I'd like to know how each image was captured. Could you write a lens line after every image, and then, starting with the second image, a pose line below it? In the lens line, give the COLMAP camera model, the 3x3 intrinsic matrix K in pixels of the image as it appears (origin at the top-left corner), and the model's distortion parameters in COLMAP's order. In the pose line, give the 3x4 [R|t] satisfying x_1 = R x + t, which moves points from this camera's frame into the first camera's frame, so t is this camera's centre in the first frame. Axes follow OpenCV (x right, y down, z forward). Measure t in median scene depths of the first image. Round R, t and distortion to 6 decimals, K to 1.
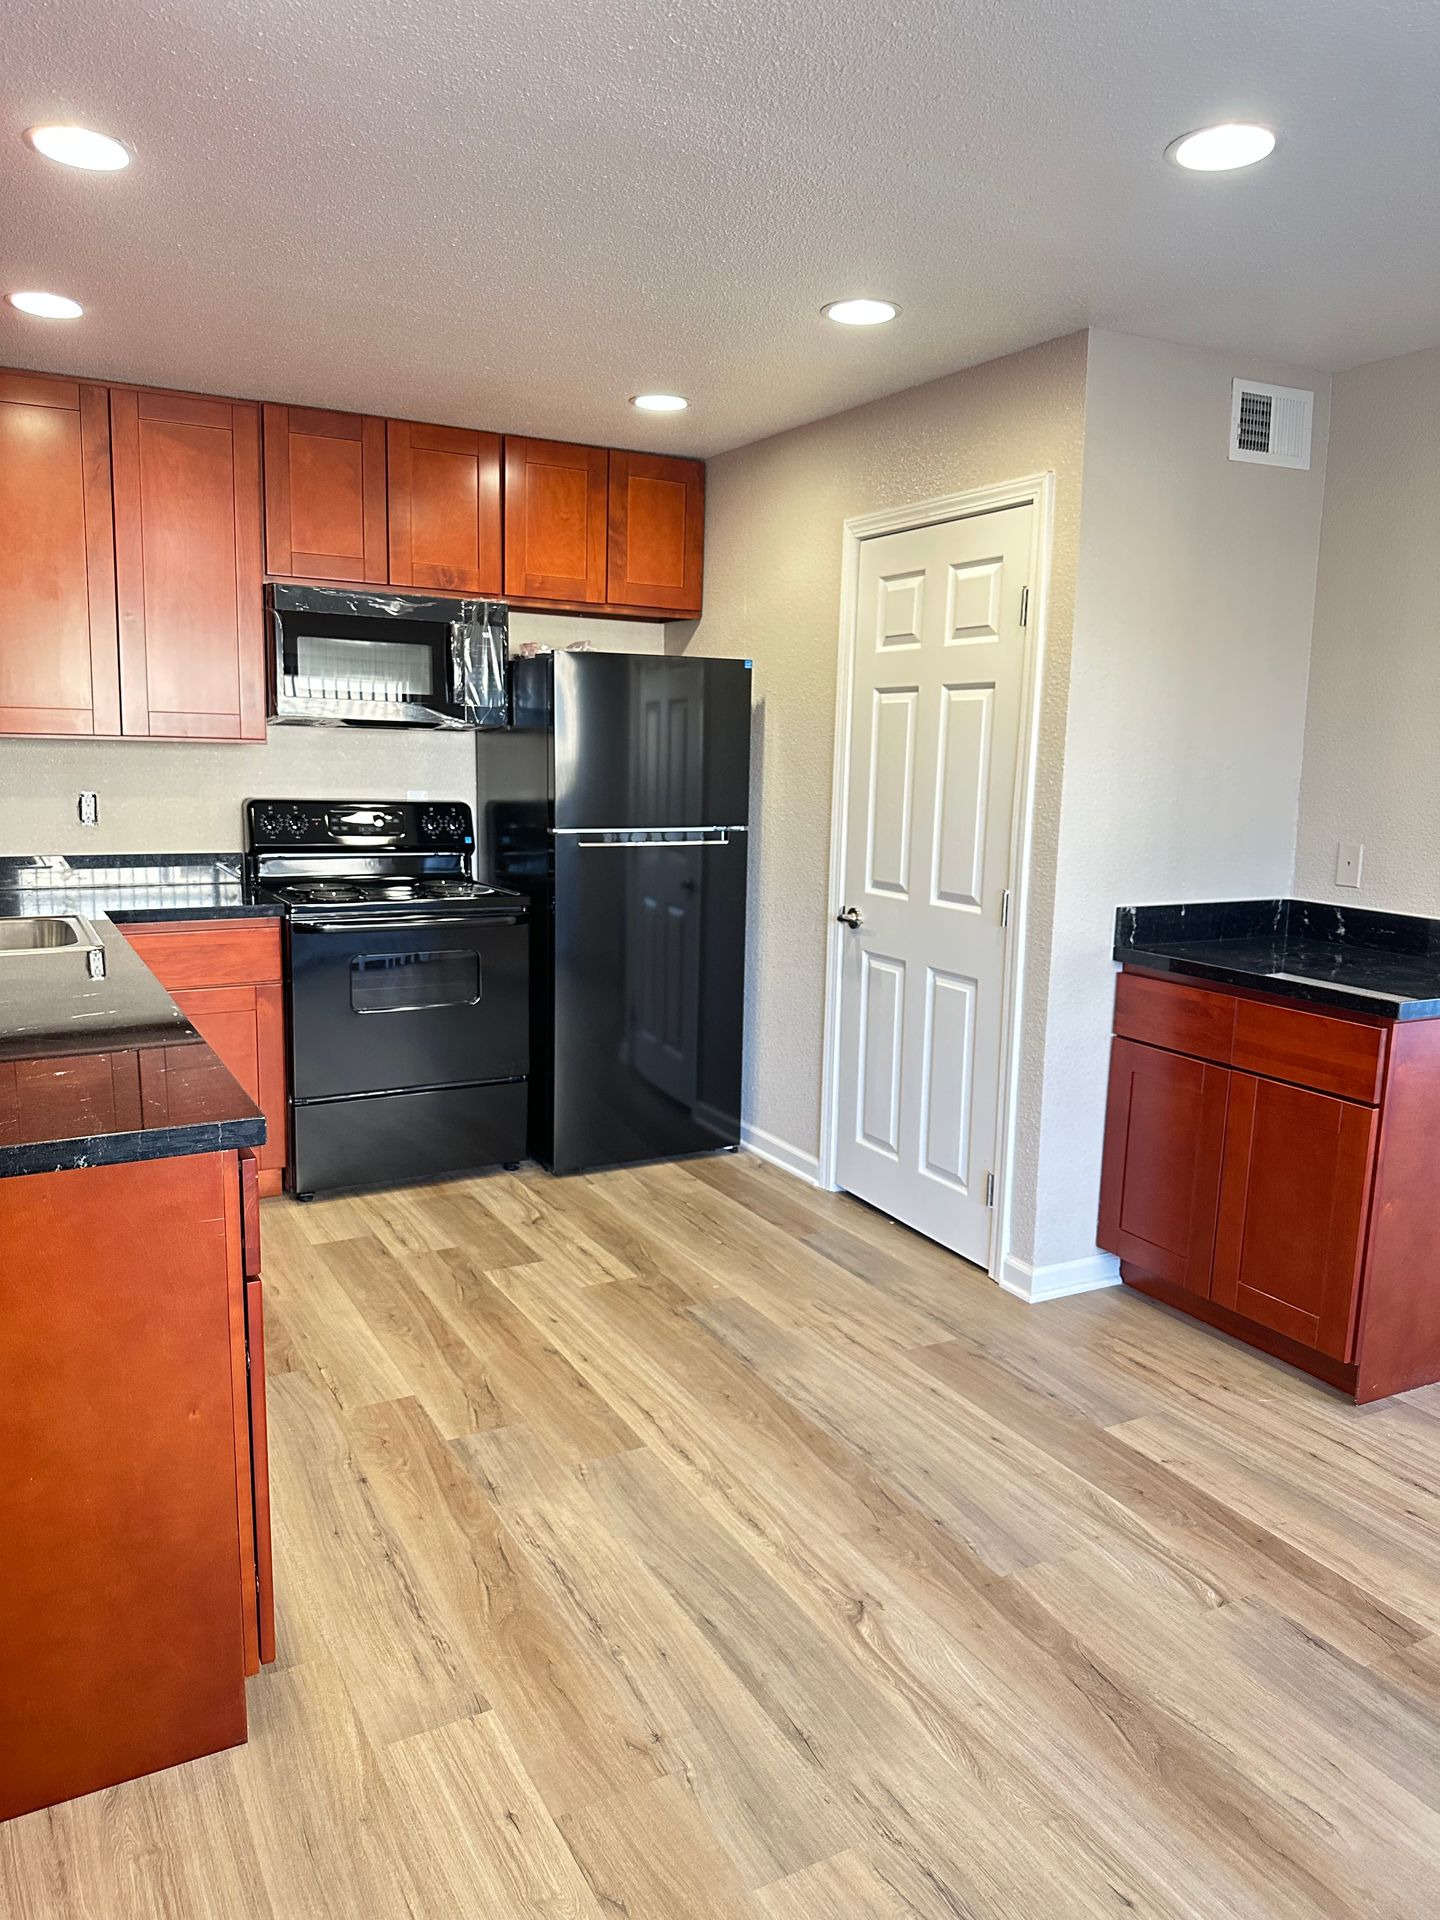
lens RADIAL K [[1356.8, 0, 718.4], [0, 1356.8, 958.9], [0, 0, 1]] dist [0.048332, -0.049443]
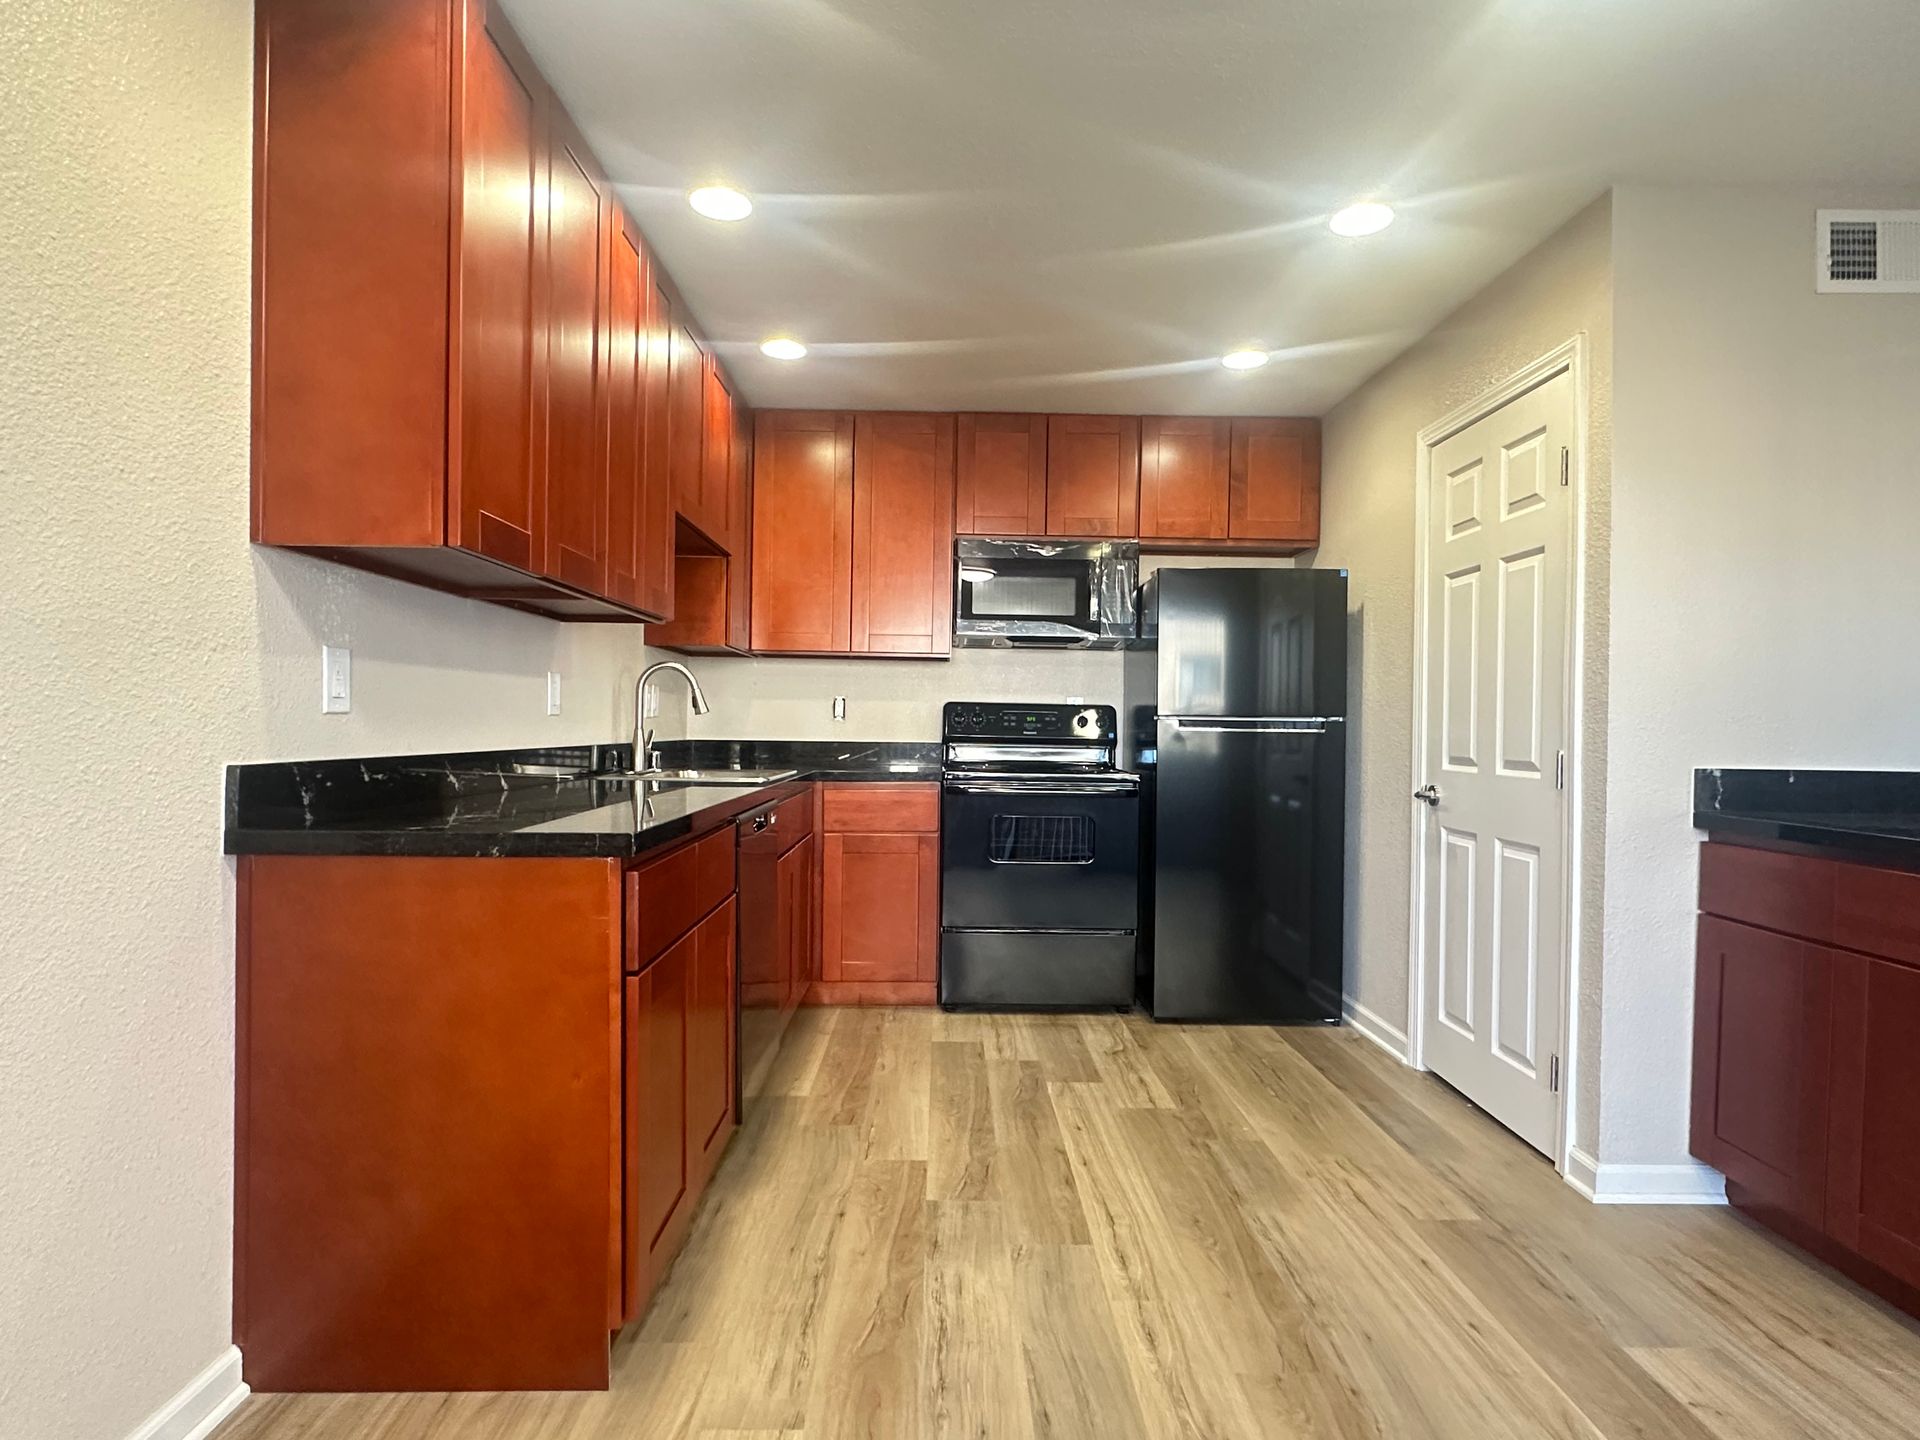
lens RADIAL K [[1049.0, 0, 965.4], [0, 1049.0, 729.6], [0, 0, 1]] dist [0.009412, -0.004267]
pose [[0.887296, -0.007224, -0.461144, 0.188583], [-0.067665, 0.987019, -0.145657, 0.074886], [0.456210, 0.160444, 0.875289, 0.155180]]
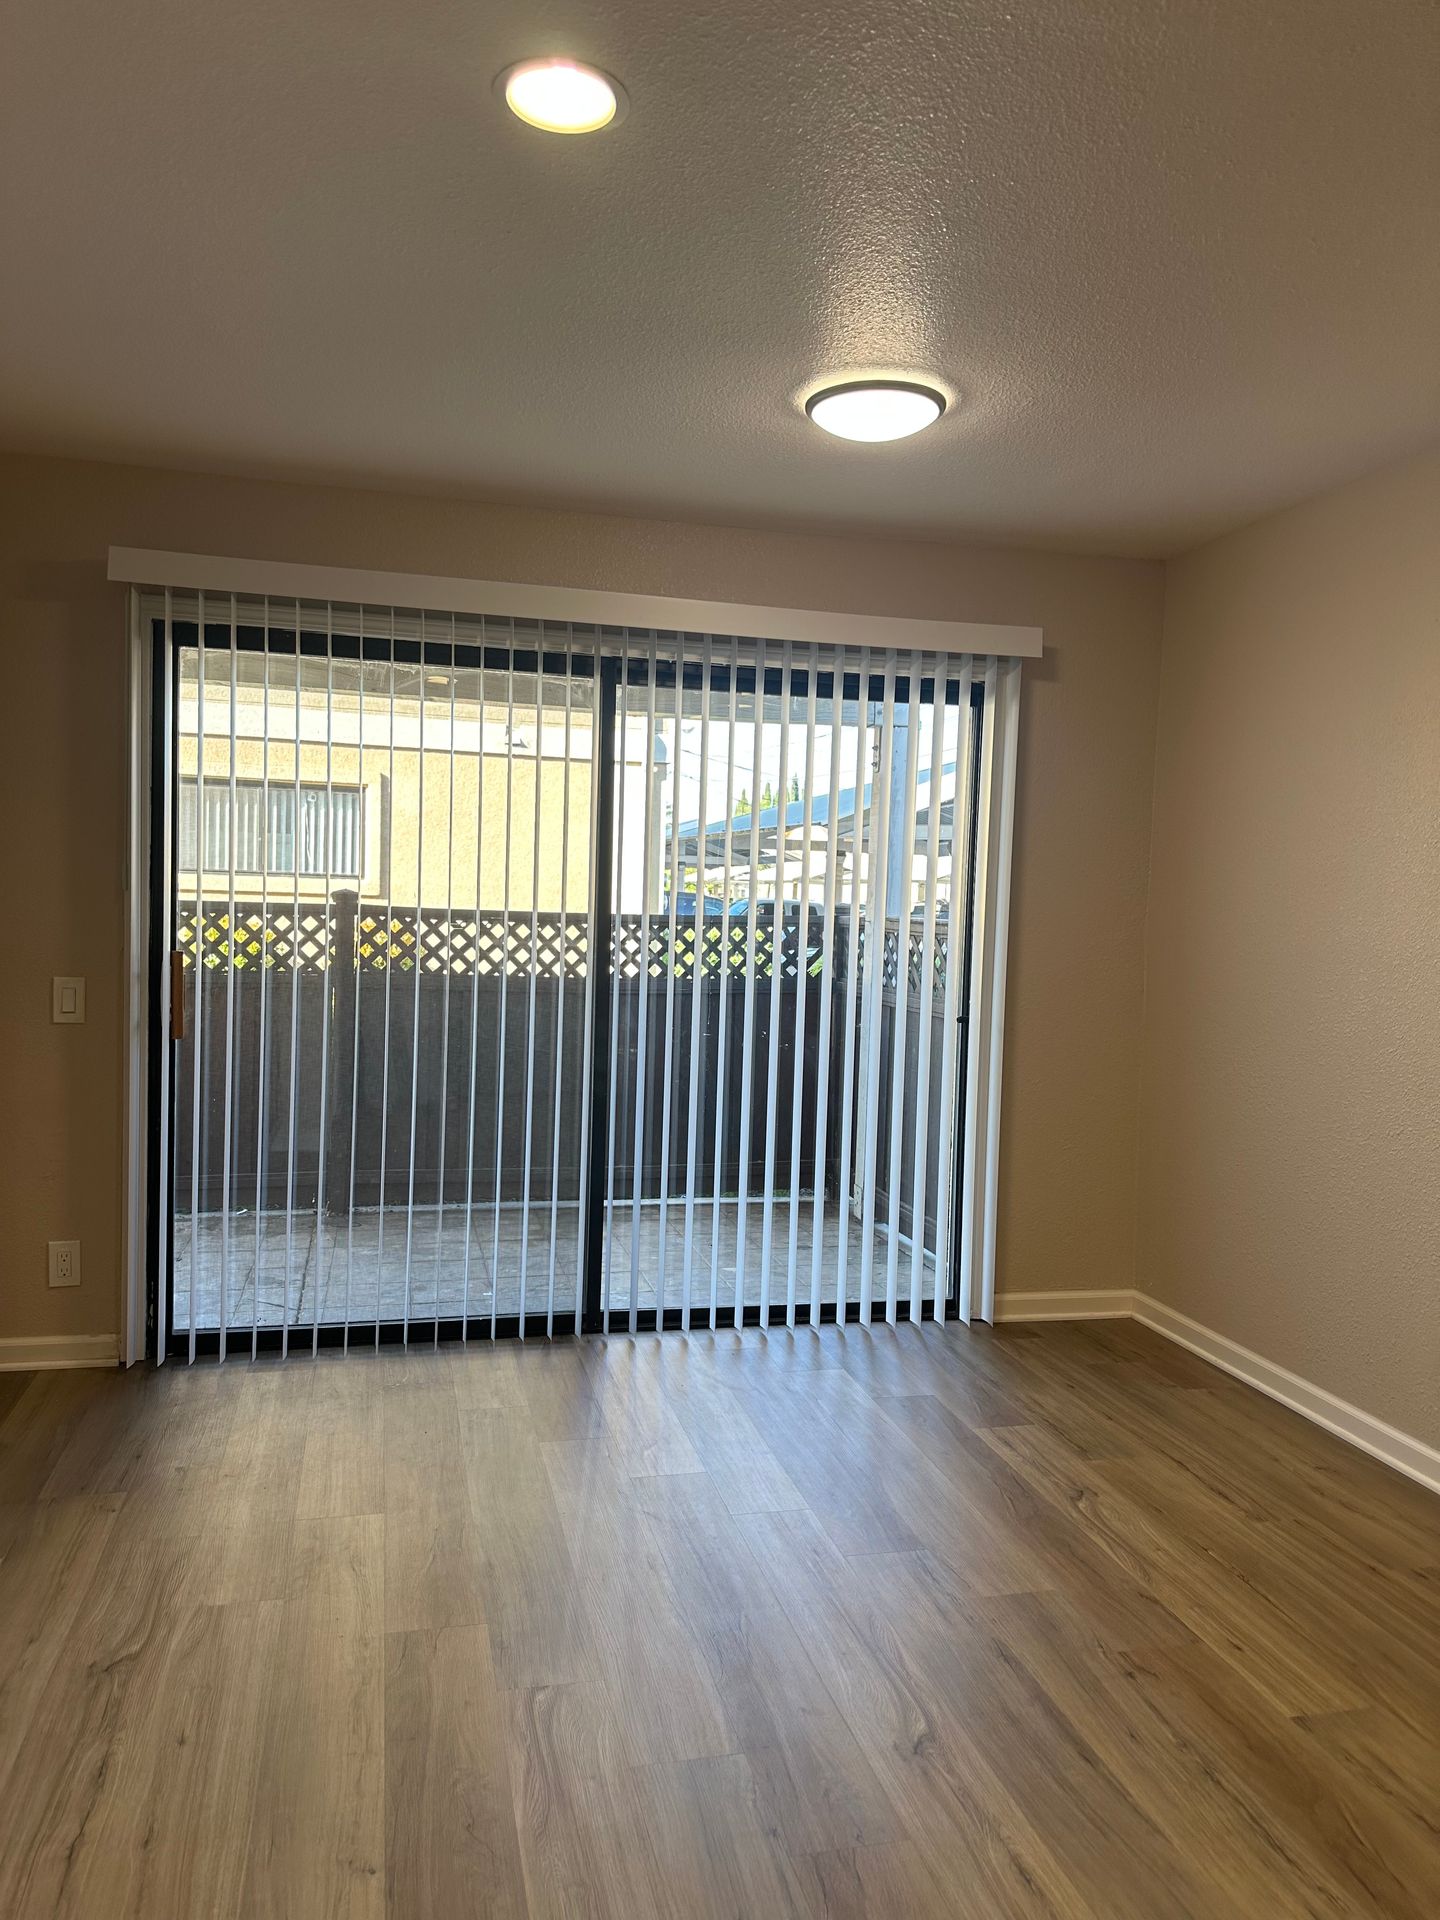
lens RADIAL K [[1356.8, 0, 717.5], [0, 1356.8, 964.0], [0, 0, 1]] dist [0.048332, -0.049443]
pose [[-0.964250, -0.058341, 0.258493, 0.016529], [-0.005737, 0.979831, 0.199744, -0.154990], [-0.264933, 0.191120, -0.945137, 1.203105]]
